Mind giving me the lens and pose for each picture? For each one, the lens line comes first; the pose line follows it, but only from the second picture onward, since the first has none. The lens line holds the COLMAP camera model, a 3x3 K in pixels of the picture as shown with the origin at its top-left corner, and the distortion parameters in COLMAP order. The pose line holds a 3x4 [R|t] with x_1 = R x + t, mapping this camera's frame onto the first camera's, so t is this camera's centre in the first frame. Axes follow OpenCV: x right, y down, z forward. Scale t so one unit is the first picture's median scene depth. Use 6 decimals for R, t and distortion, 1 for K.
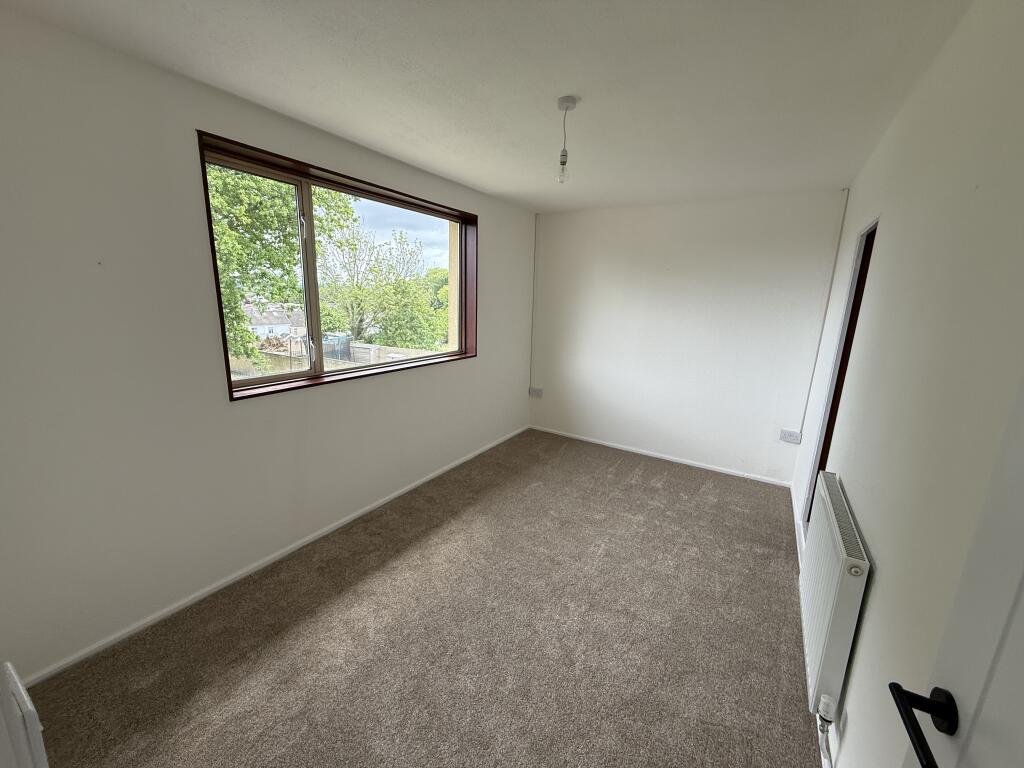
lens RADIAL K [[405.6, 0, 511.3], [0, 405.6, 384.6], [0, 0, 1]] dist [-0.000606, -0.000075]
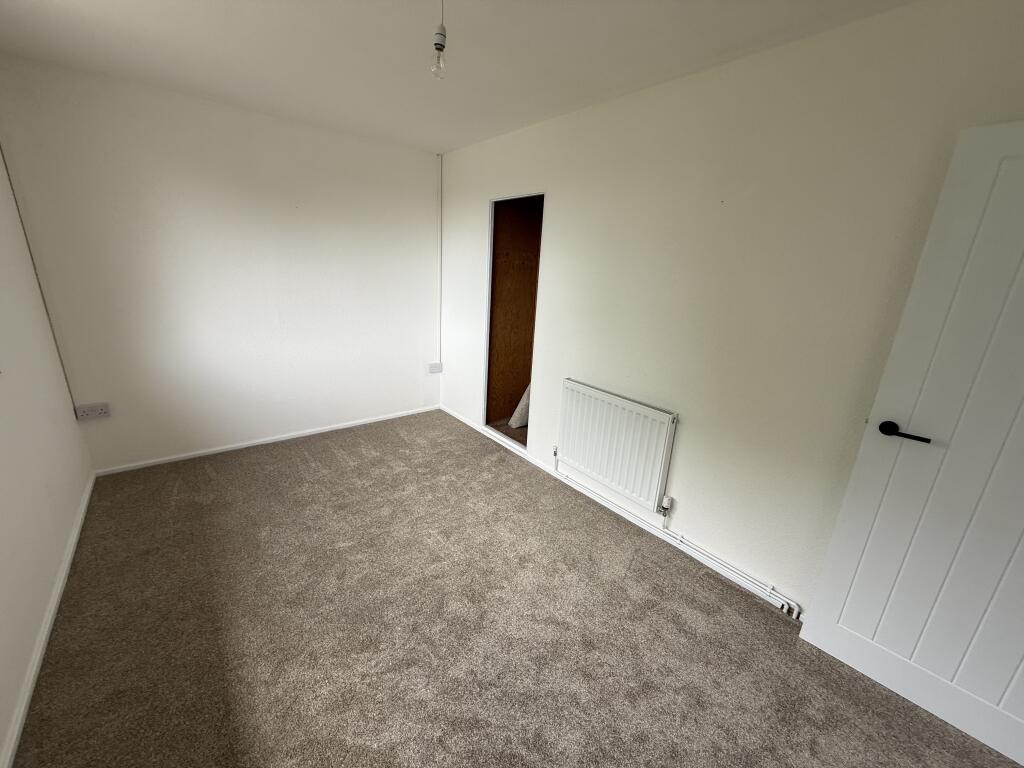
lens RADIAL K [[405.6, 0, 510.2], [0, 405.6, 382.7], [0, 0, 1]] dist [-0.000606, -0.000075]
pose [[0.328073, -0.283358, 0.901153, -0.360403], [0.161079, 0.956761, 0.242201, -0.091780], [-0.930818, 0.065697, 0.359530, 0.404851]]
